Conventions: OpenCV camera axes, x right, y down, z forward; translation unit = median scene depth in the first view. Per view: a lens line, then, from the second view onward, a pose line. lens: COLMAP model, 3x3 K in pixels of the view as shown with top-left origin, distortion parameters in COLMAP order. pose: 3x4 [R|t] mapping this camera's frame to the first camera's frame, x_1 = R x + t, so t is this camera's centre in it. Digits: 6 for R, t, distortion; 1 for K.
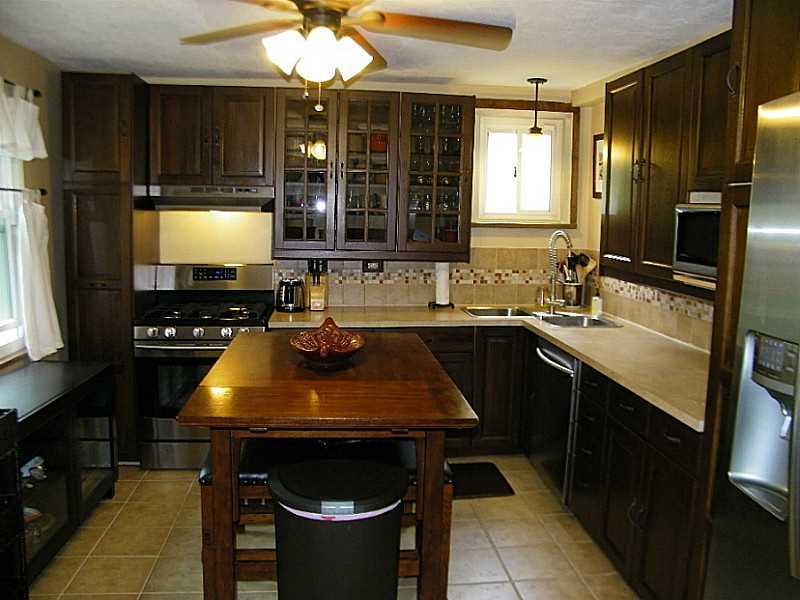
lens RADIAL K [[690.7, 0, 411.9], [0, 690.7, 303.9], [0, 0, 1]] dist [-0.192620, 0.192771]
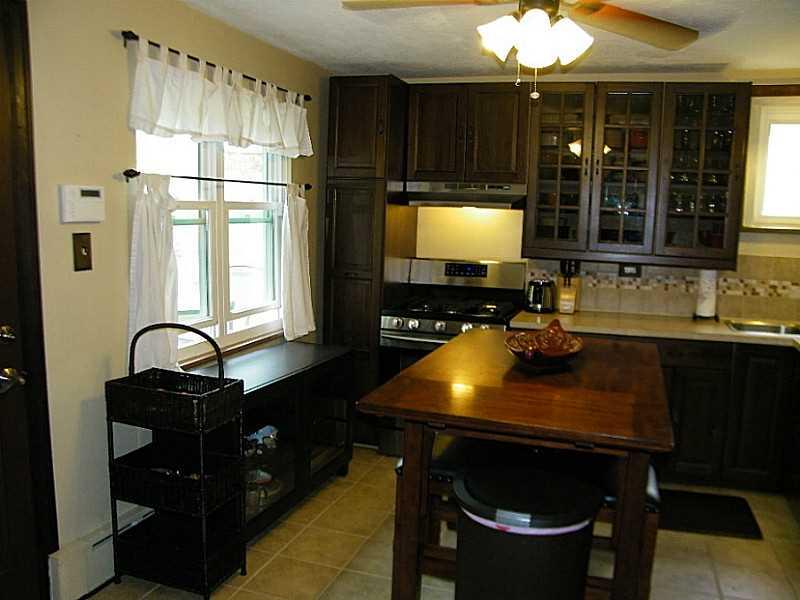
lens RADIAL K [[690.7, 0, 411.9], [0, 690.7, 303.9], [0, 0, 1]] dist [-0.192620, 0.192771]
pose [[0.909595, 0.061464, -0.410924, 0.061421], [-0.063824, 0.997929, 0.007990, 0.002800], [0.410565, 0.018959, 0.911634, 0.040486]]
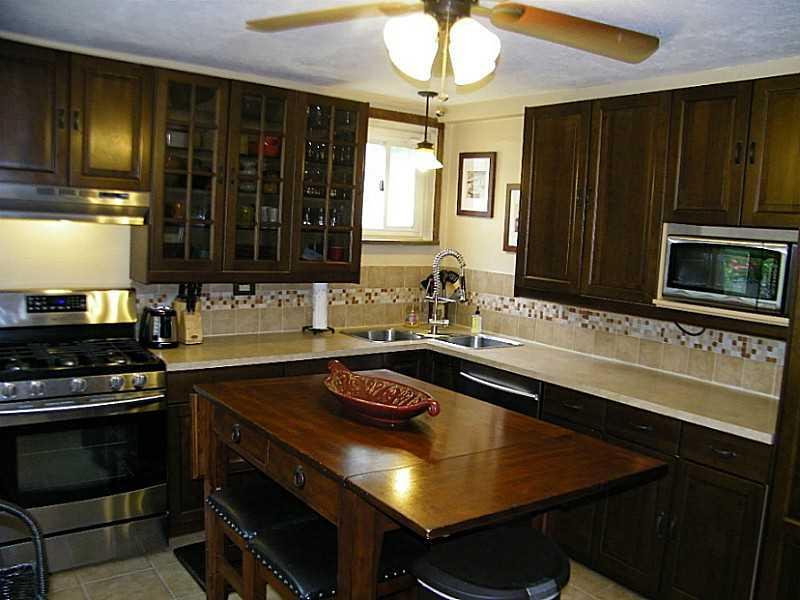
lens RADIAL K [[690.7, 0, 411.9], [0, 690.7, 303.9], [0, 0, 1]] dist [-0.192620, 0.192771]
pose [[0.868526, -0.029989, 0.494735, -0.328336], [0.031546, 0.999489, 0.005205, -0.036175], [-0.494639, 0.011086, 0.869028, 0.168427]]
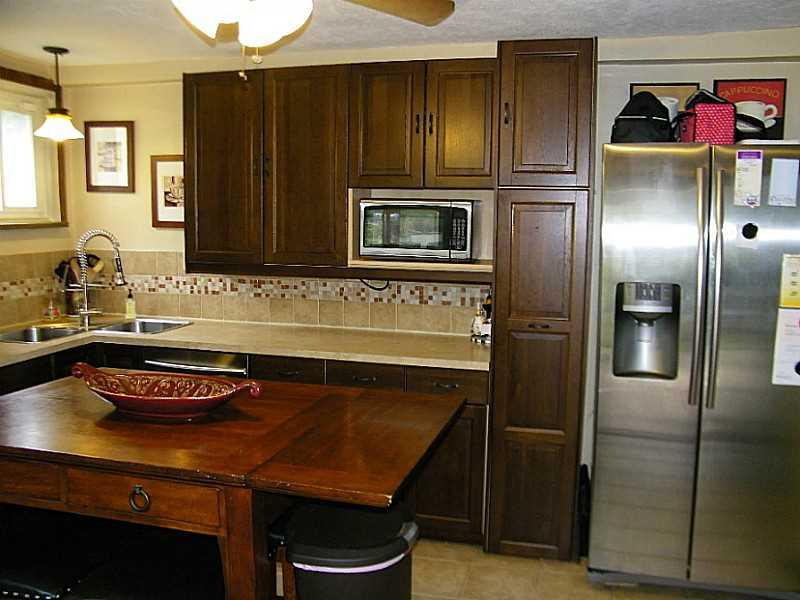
lens RADIAL K [[690.7, 0, 411.9], [0, 690.7, 303.9], [0, 0, 1]] dist [-0.192620, 0.192771]
pose [[0.361197, -0.137508, 0.922295, -0.451837], [0.120515, 0.987656, 0.100056, -0.050301], [-0.924669, 0.075010, 0.373311, 0.315519]]
